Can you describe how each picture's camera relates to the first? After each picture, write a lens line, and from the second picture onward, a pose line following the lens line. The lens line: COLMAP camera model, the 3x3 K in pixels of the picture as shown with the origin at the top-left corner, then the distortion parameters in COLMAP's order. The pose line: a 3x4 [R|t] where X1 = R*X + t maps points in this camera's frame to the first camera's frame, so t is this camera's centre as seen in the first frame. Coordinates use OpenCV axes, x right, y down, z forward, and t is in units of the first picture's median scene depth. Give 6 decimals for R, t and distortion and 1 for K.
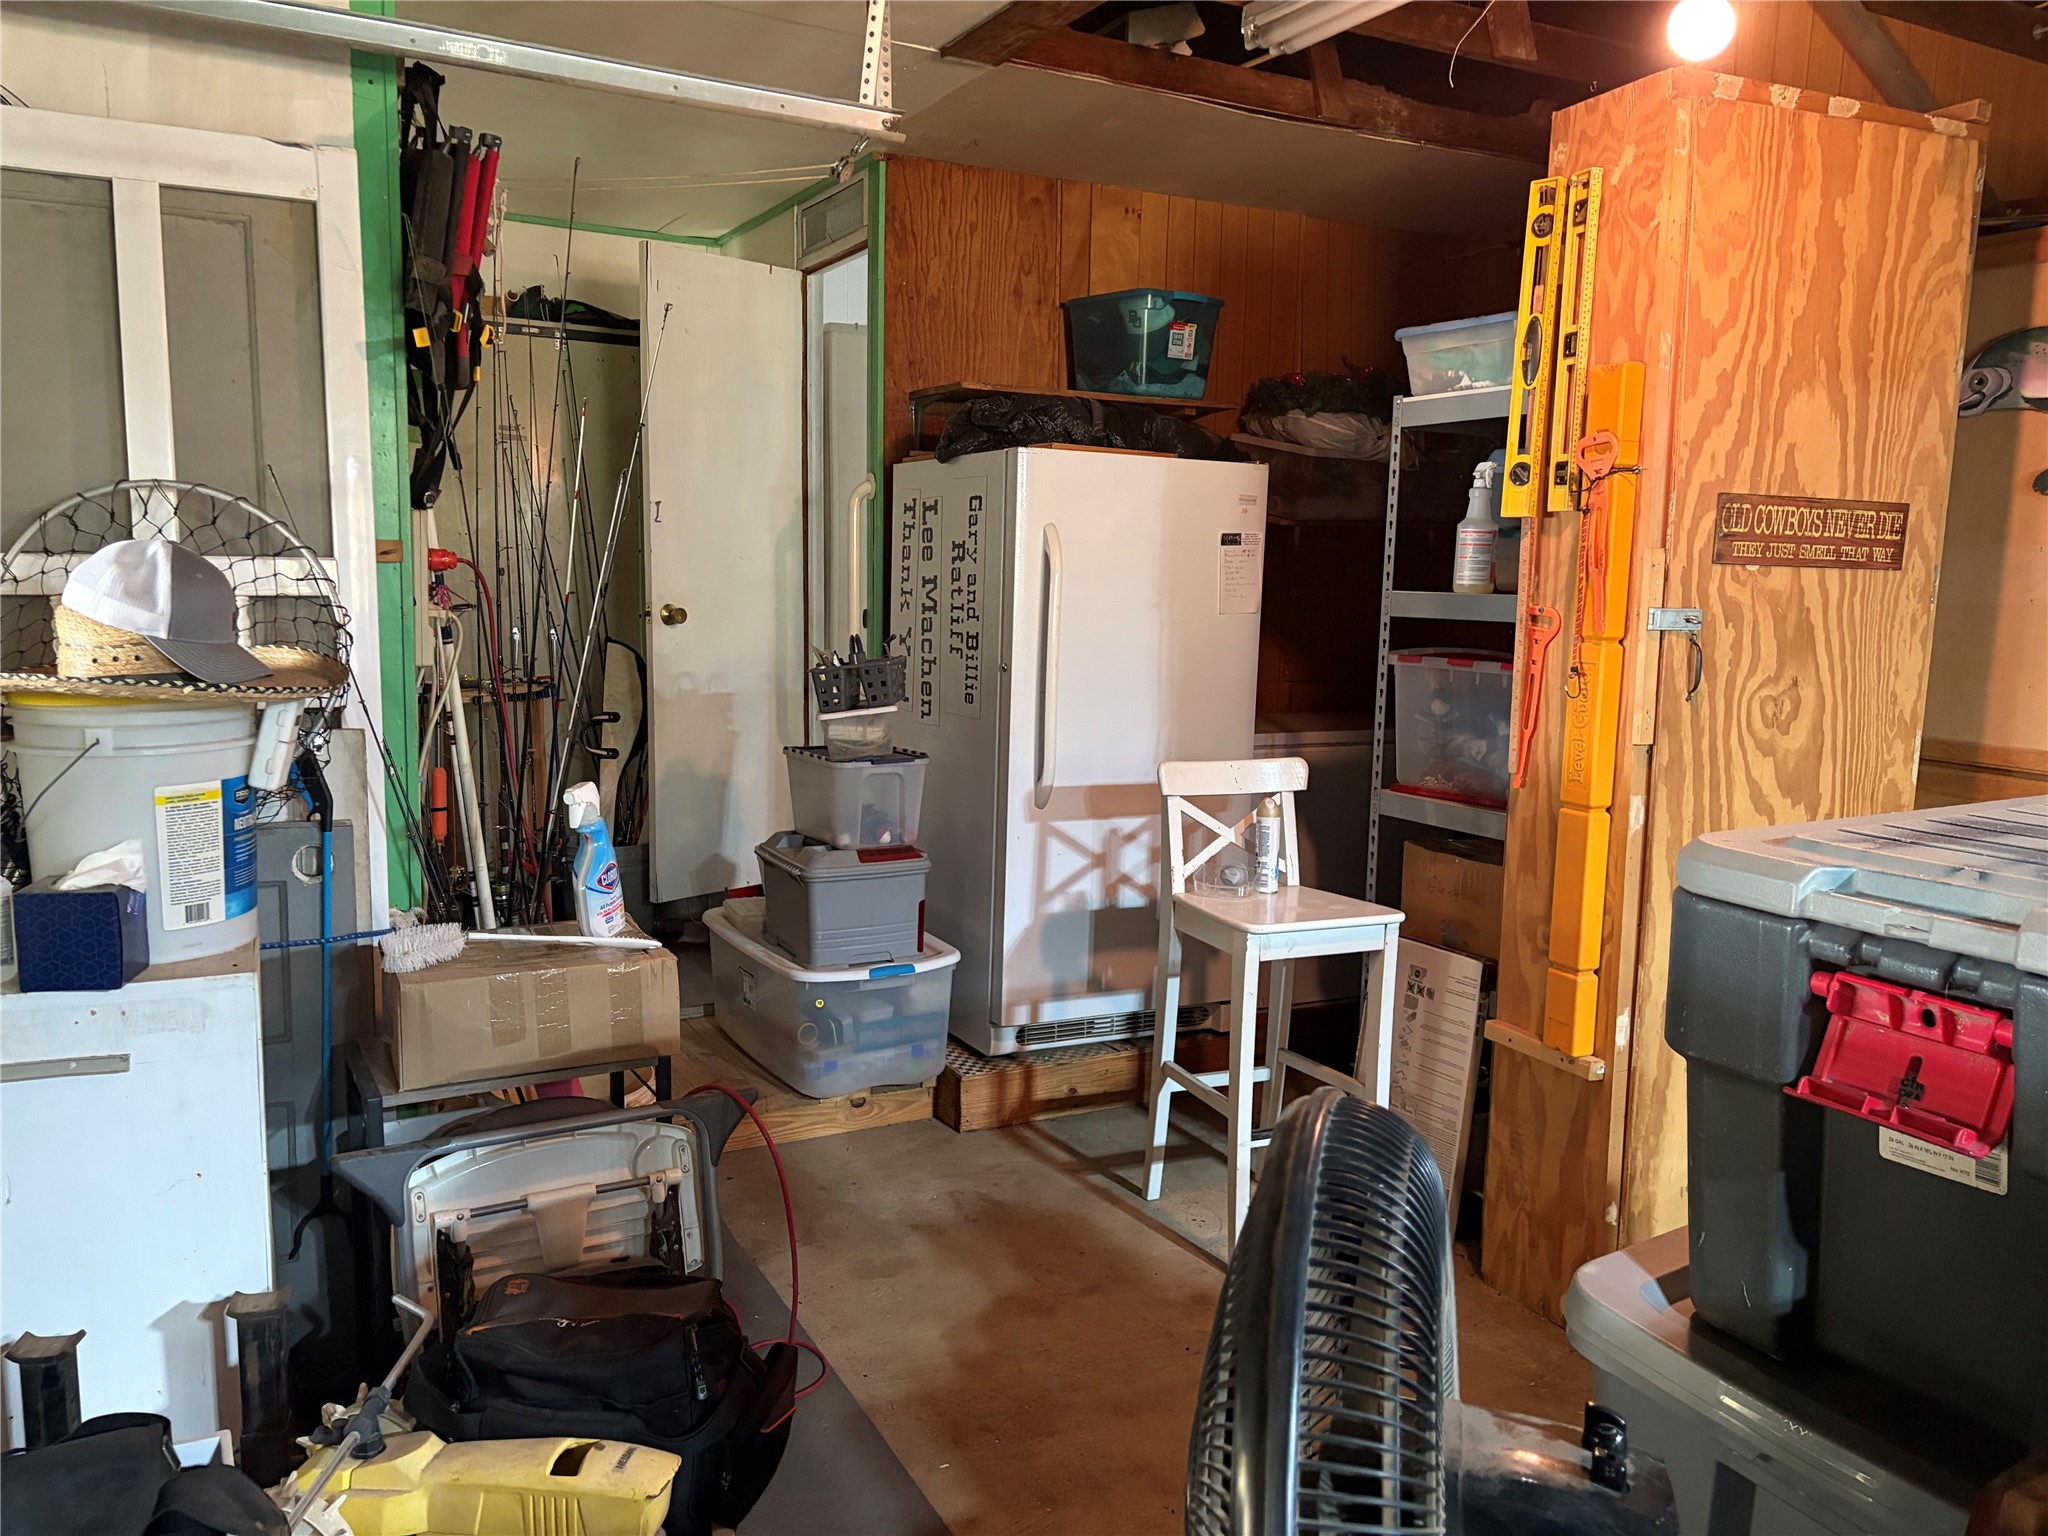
lens RADIAL K [[1534.5, 0, 1017.4], [0, 1534.5, 782.8], [0, 0, 1]] dist [0.048290, -0.089391]
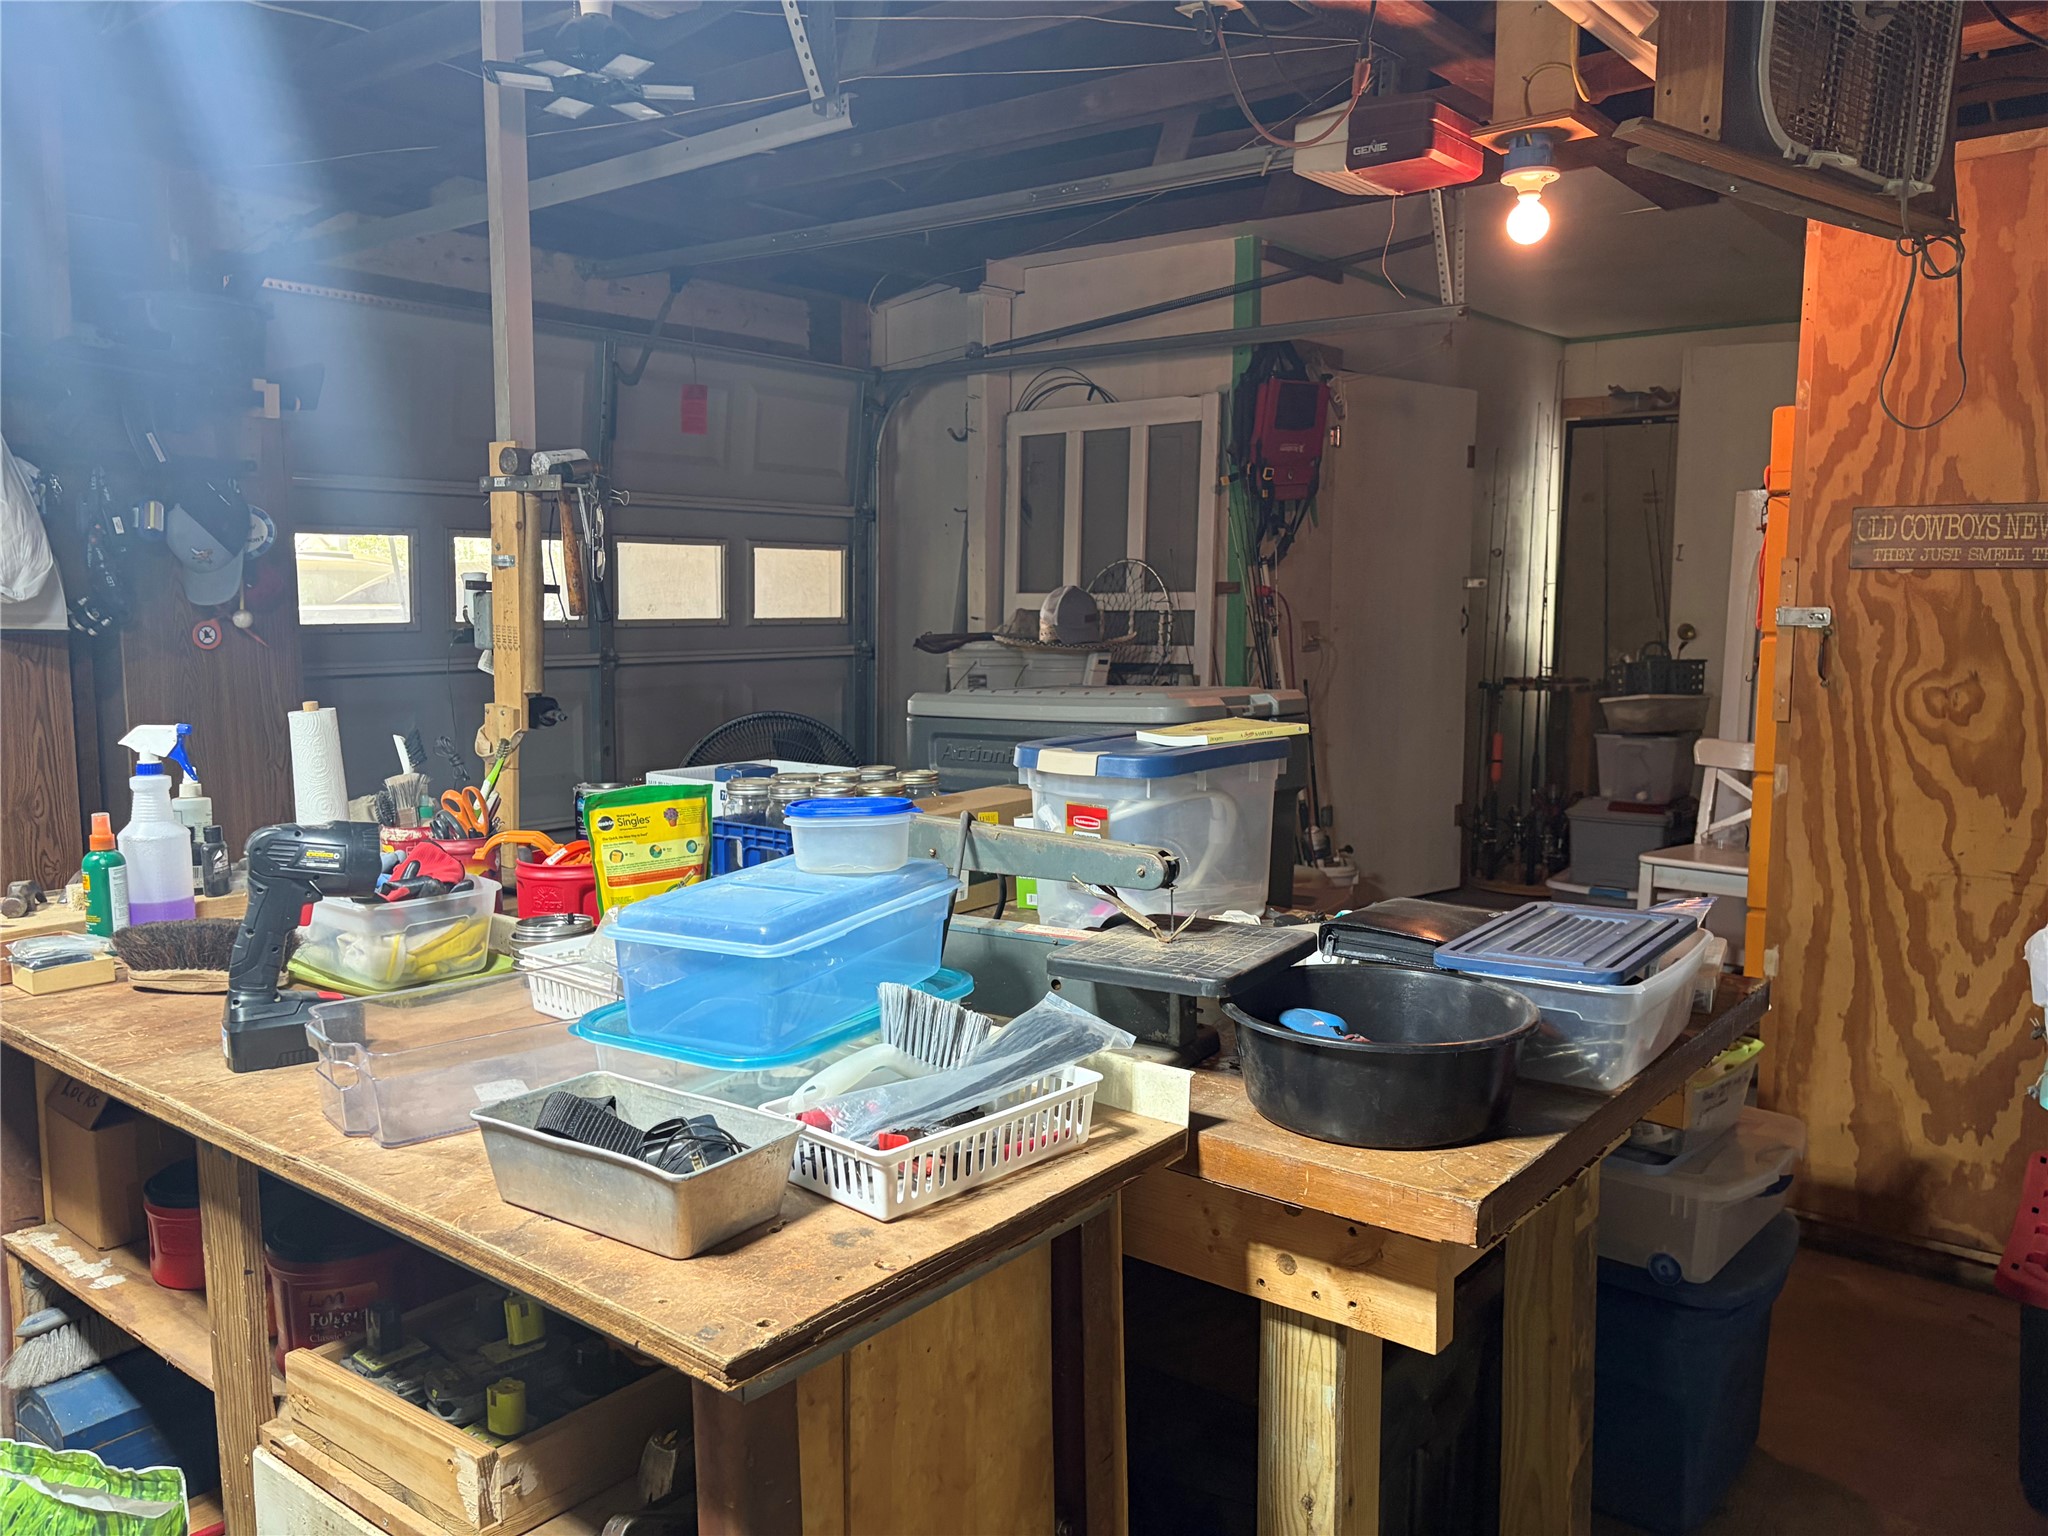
lens RADIAL K [[1534.5, 0, 1017.4], [0, 1534.5, 782.8], [0, 0, 1]] dist [0.048290, -0.089391]
pose [[0.401234, 0.090554, -0.911489, 1.238288], [-0.118912, 0.991830, 0.046191, 0.037256], [0.908224, 0.089854, 0.408723, -0.026782]]
